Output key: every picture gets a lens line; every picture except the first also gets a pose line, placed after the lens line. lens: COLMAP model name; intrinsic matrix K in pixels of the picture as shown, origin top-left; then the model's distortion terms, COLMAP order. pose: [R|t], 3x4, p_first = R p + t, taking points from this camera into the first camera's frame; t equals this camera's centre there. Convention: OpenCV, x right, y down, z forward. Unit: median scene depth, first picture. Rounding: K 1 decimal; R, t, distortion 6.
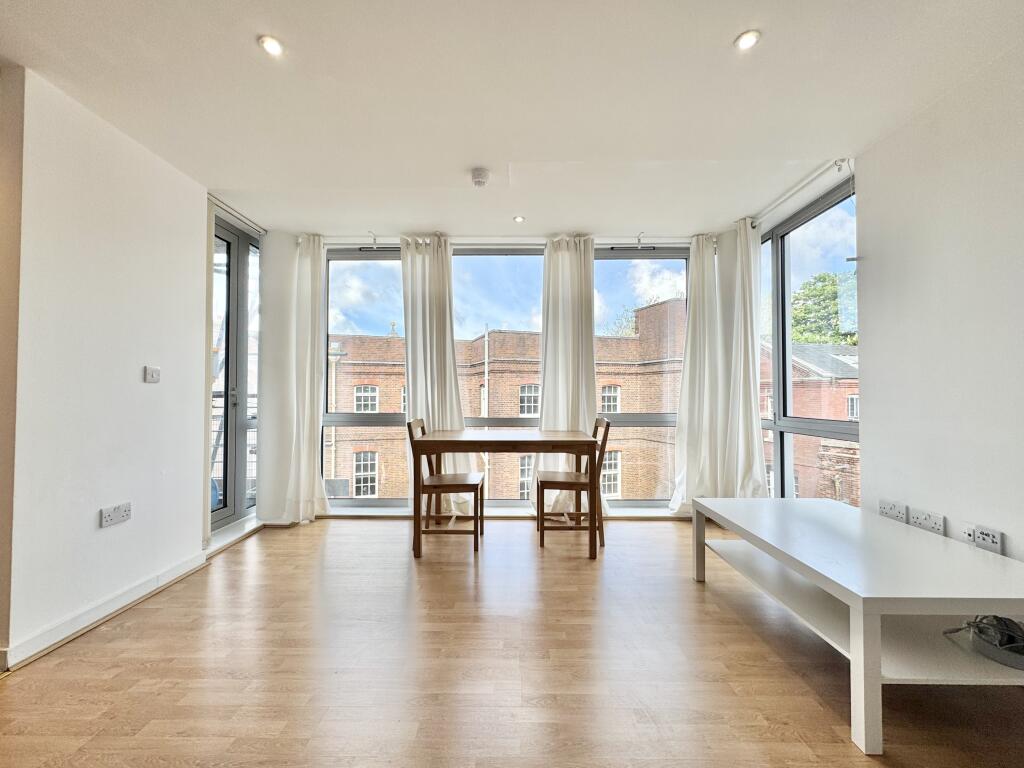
lens RADIAL K [[419.7, 0, 495.6], [0, 419.7, 379.7], [0, 0, 1]] dist [0.000663, 0.000058]
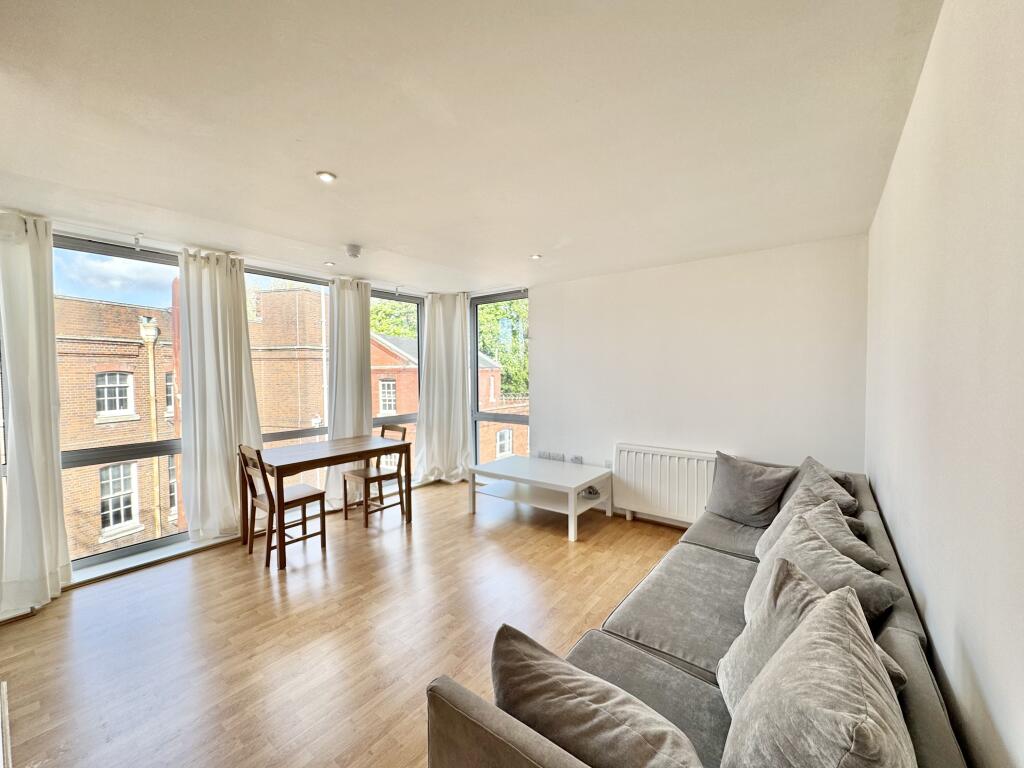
lens RADIAL K [[419.7, 0, 495.6], [0, 419.7, 379.7], [0, 0, 1]] dist [0.000663, 0.000058]
pose [[0.611454, -0.028642, 0.790762, -0.098824], [-0.013580, 0.998818, 0.046679, -0.019618], [-0.791164, -0.039281, 0.610342, -0.016079]]
